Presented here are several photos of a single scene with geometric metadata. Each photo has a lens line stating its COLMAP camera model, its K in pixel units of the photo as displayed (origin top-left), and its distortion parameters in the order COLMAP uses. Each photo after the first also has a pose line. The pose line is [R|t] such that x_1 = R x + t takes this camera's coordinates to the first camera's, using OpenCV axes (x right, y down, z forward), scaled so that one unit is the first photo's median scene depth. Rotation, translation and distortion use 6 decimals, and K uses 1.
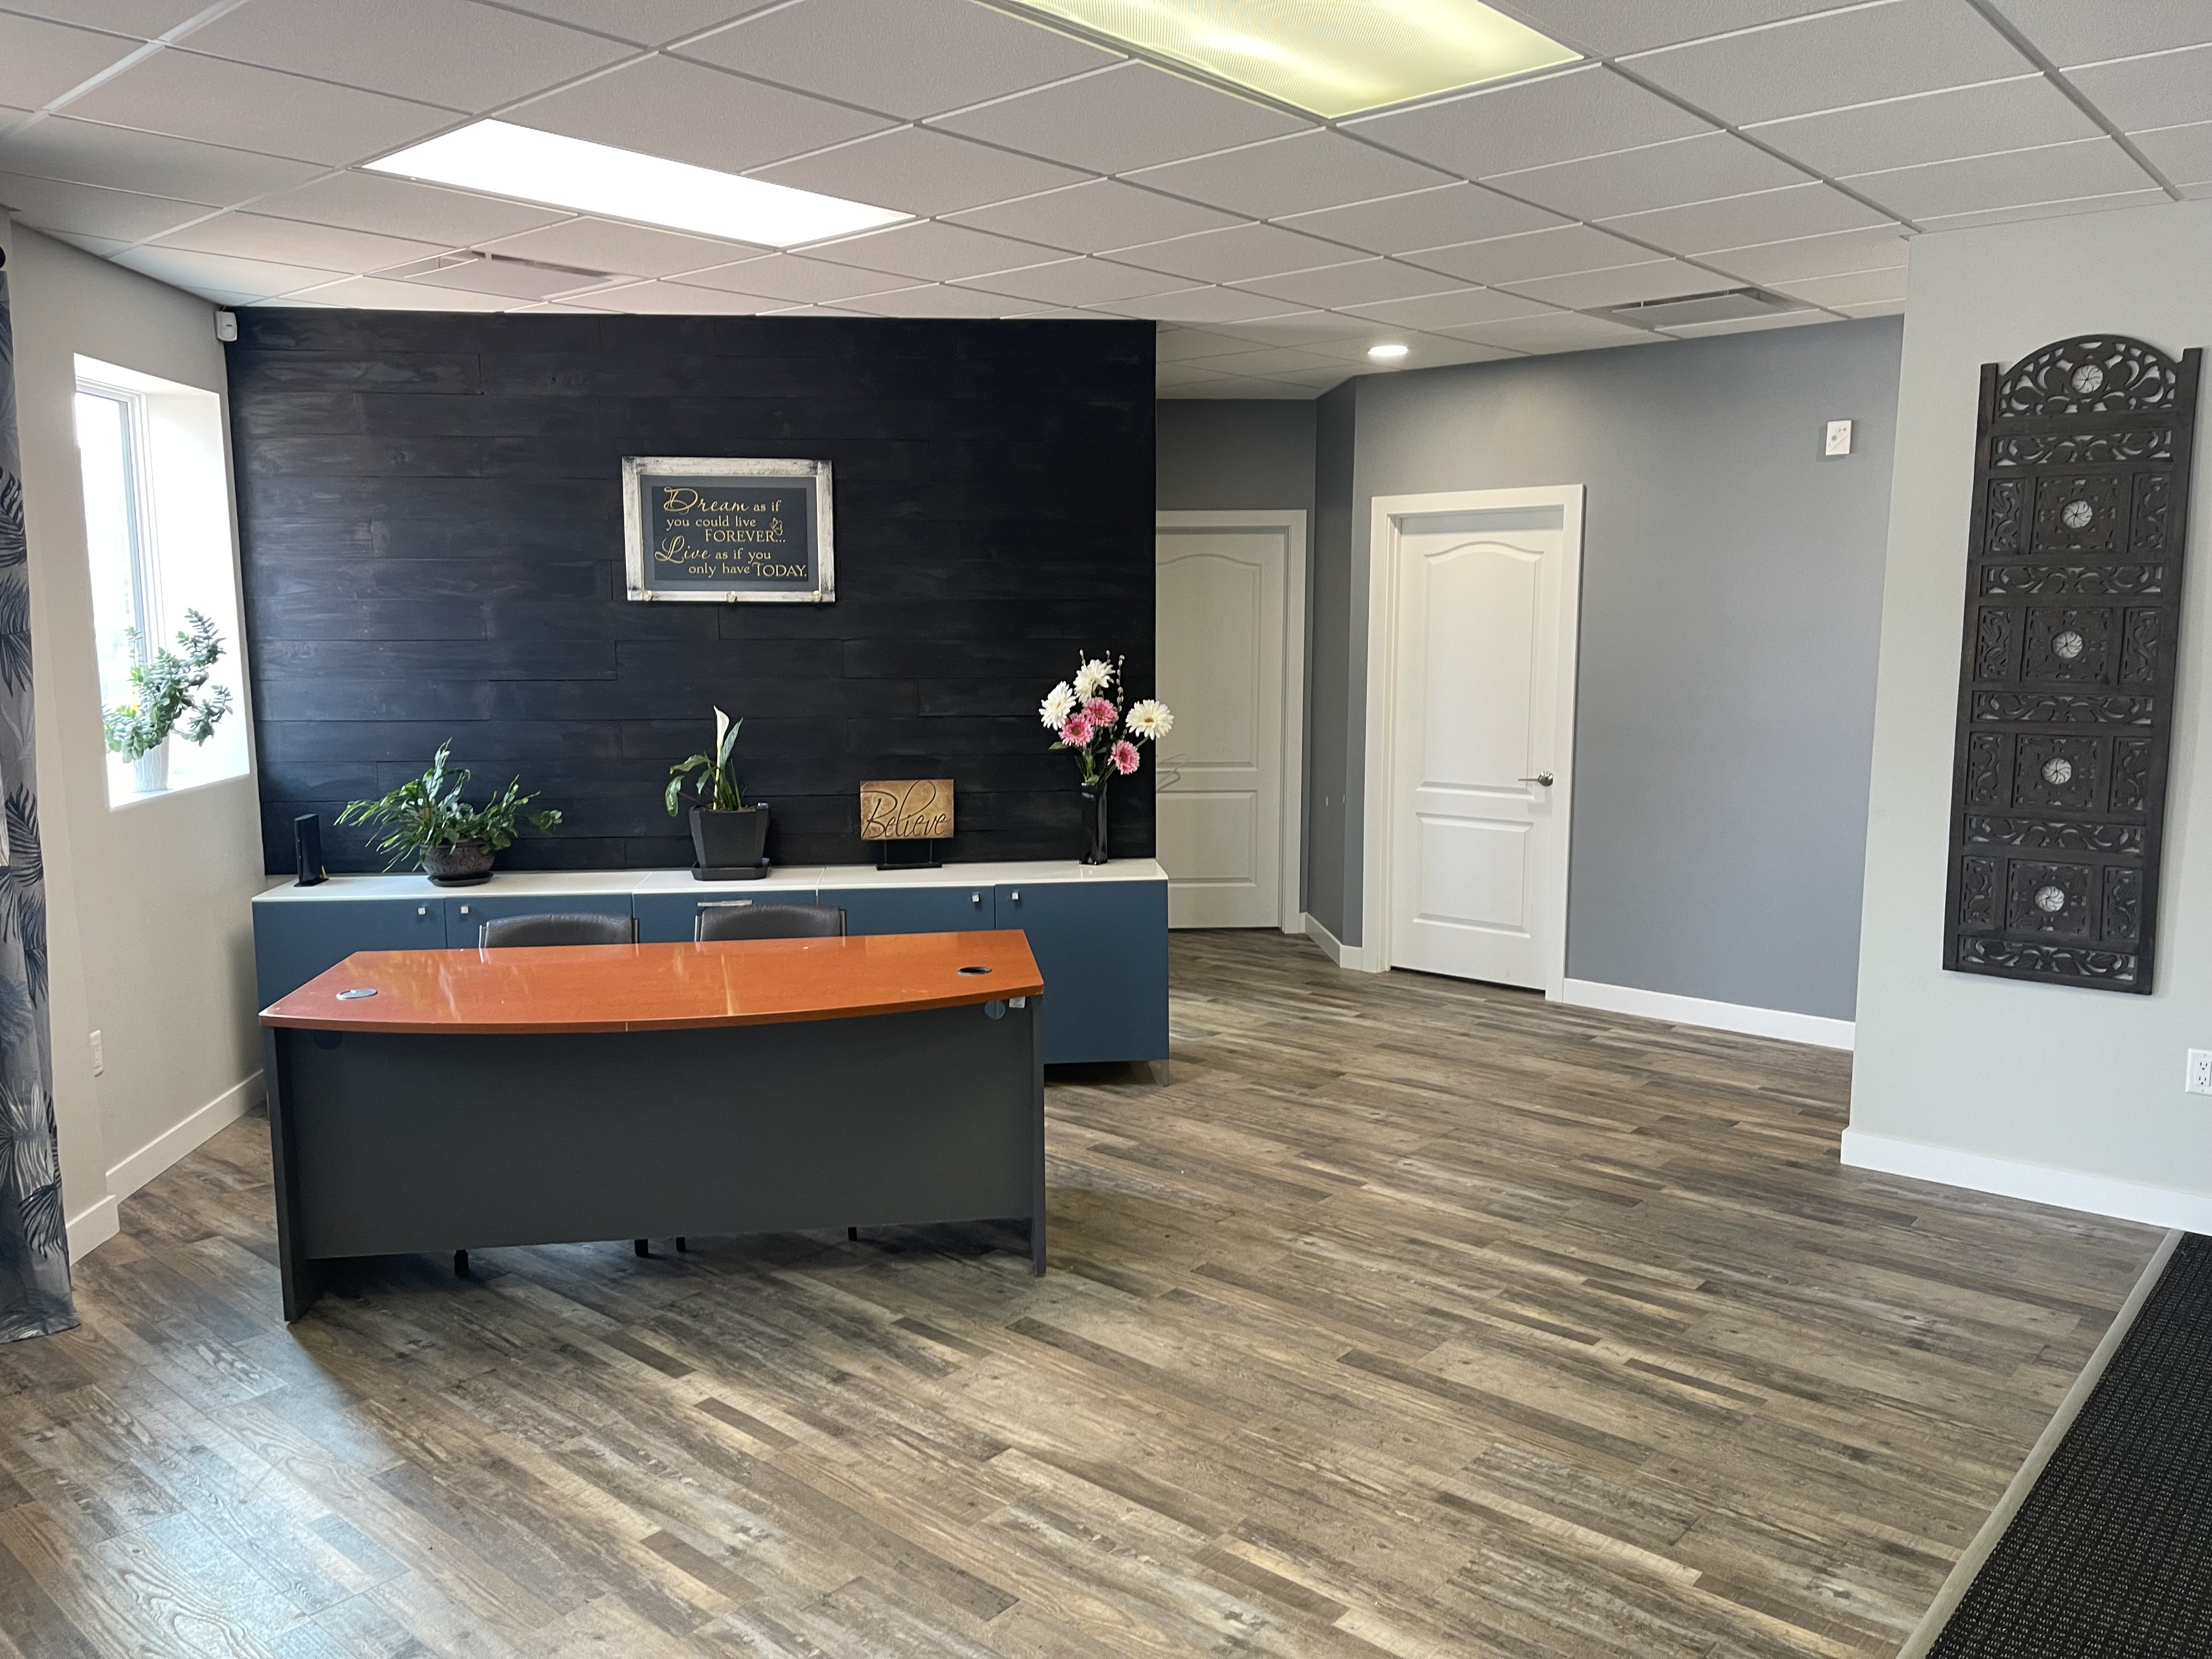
lens RADIAL K [[1663.1, 0, 1128.0], [0, 1663.1, 869.9], [0, 0, 1]] dist [0.049136, -0.058234]
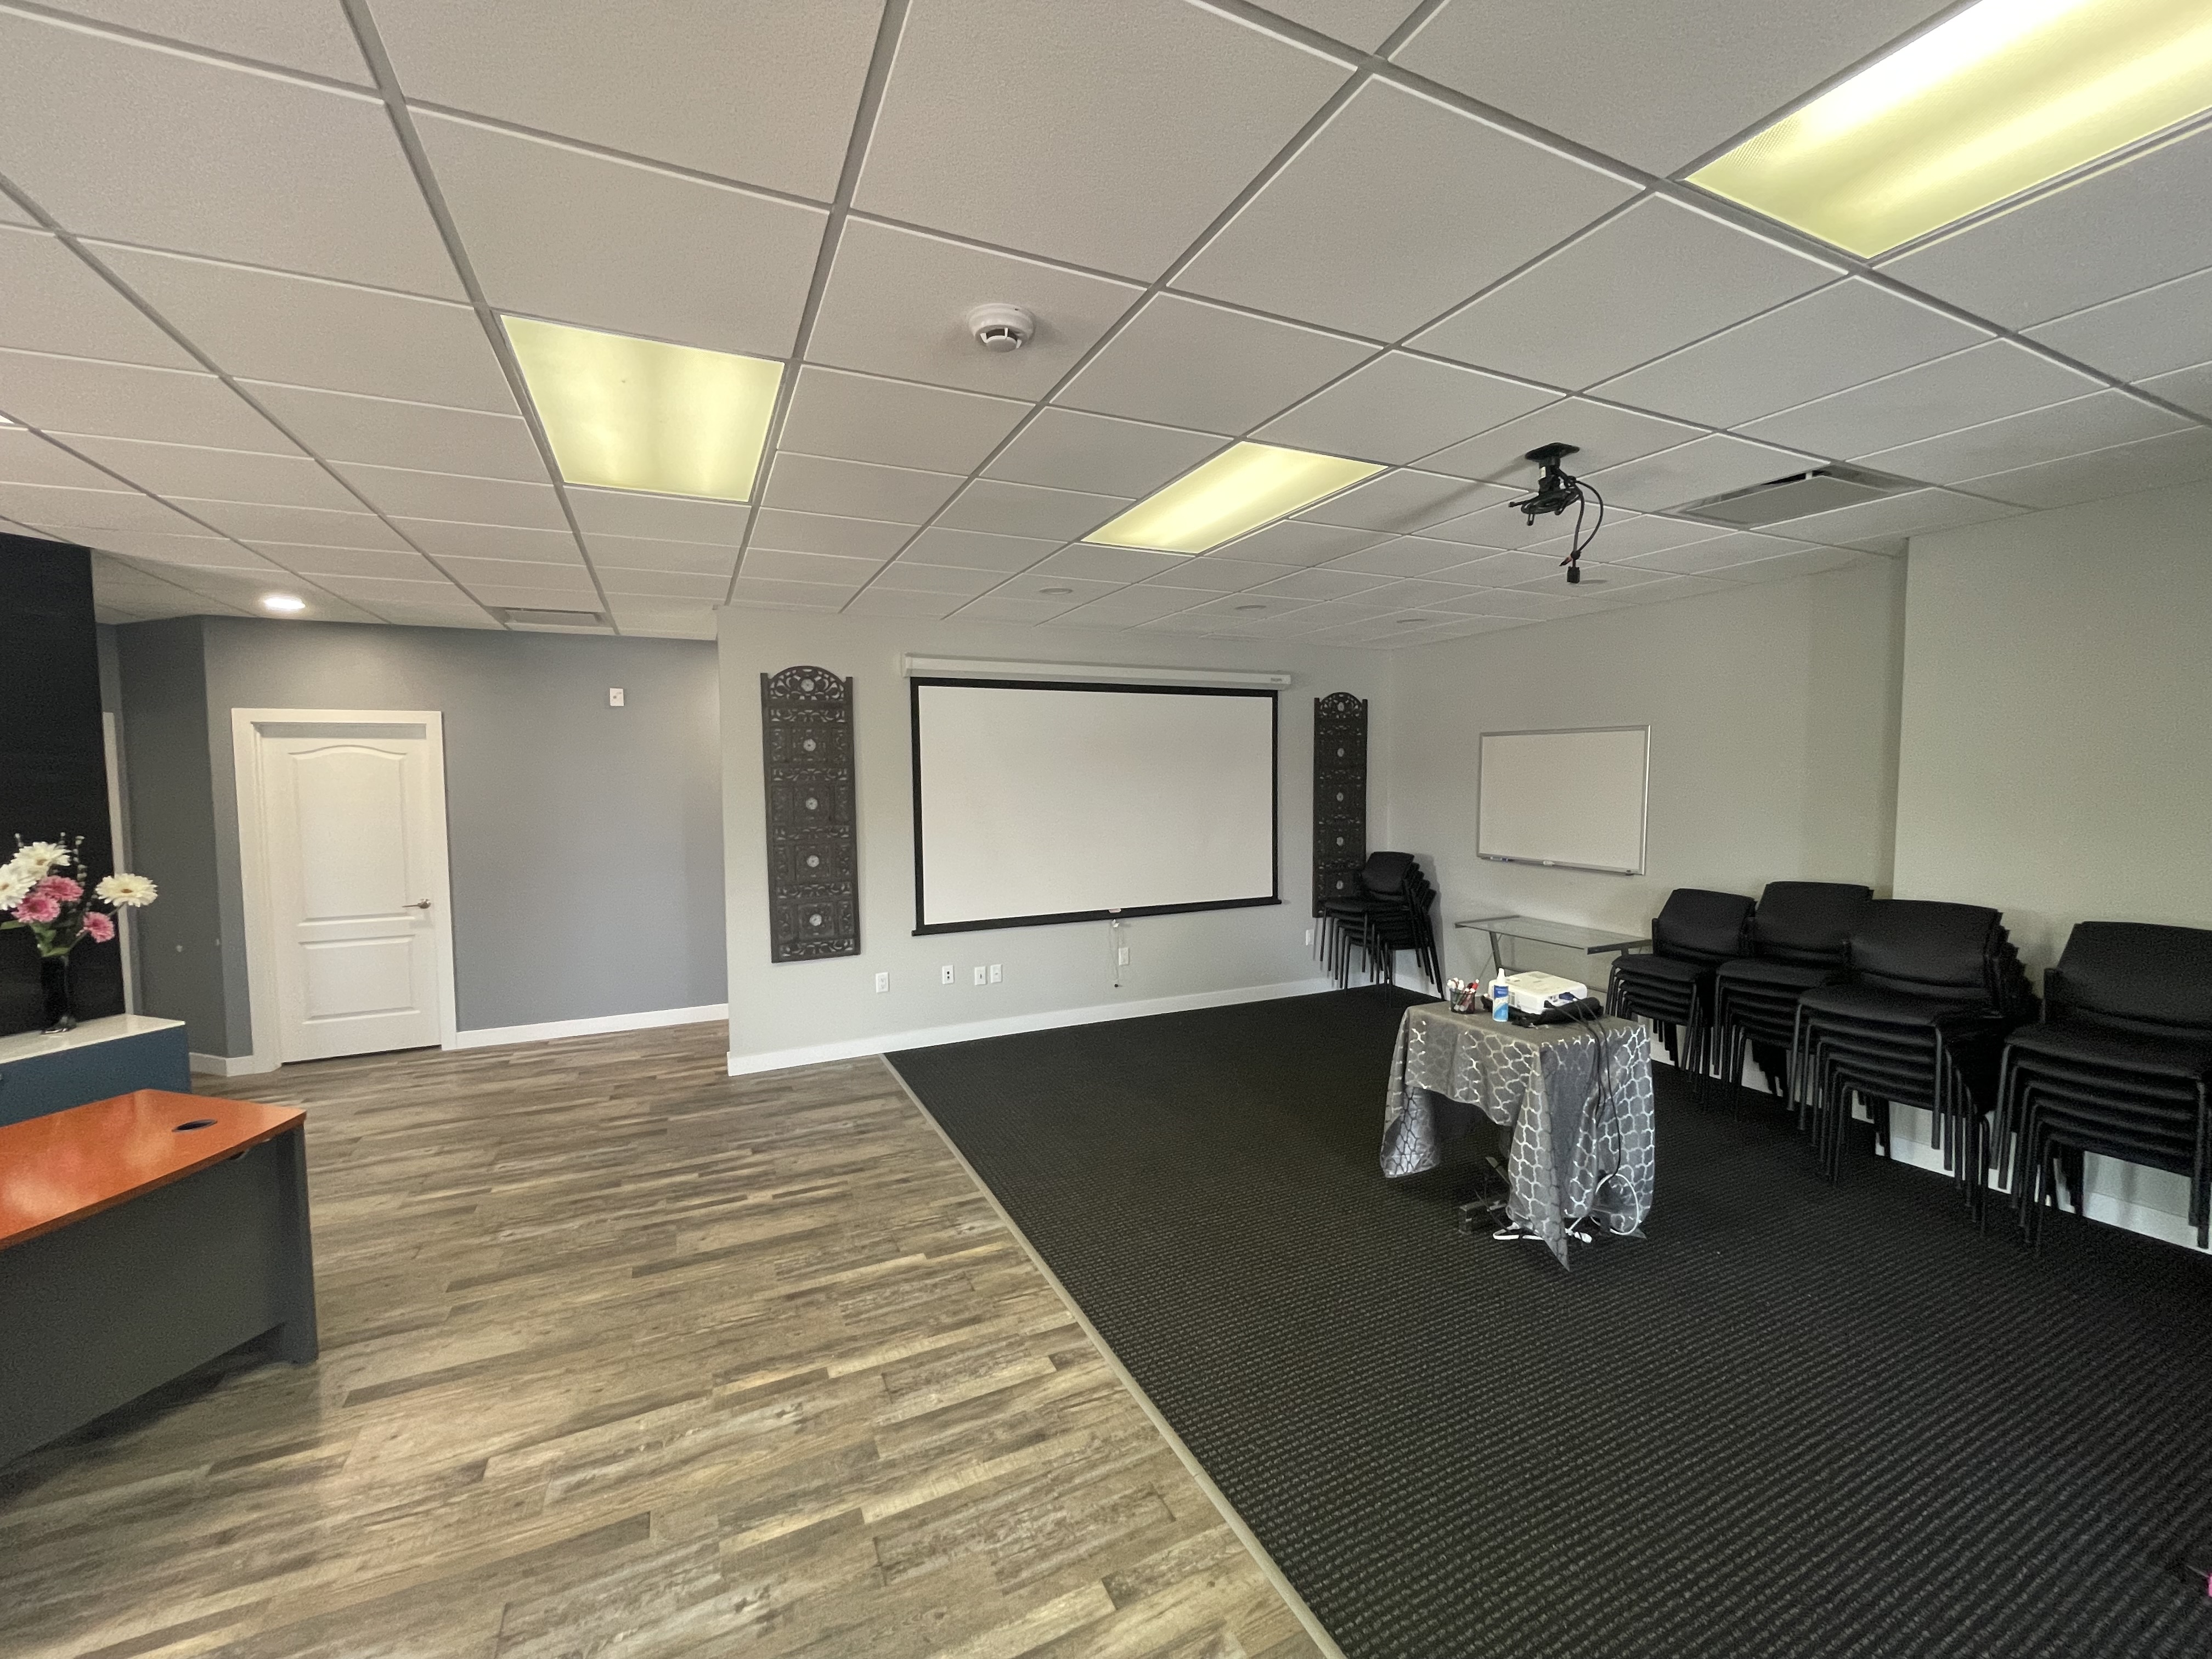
lens RADIAL K [[892.8, 0, 1092.5], [0, 892.8, 833.9], [0, 0, 1]] dist [-0.003800, 0.001740]
pose [[0.408420, -0.058177, 0.910938, -0.367694], [0.152314, 0.988319, -0.005171, -0.033783], [-0.899997, 0.140861, 0.412510, 0.201998]]
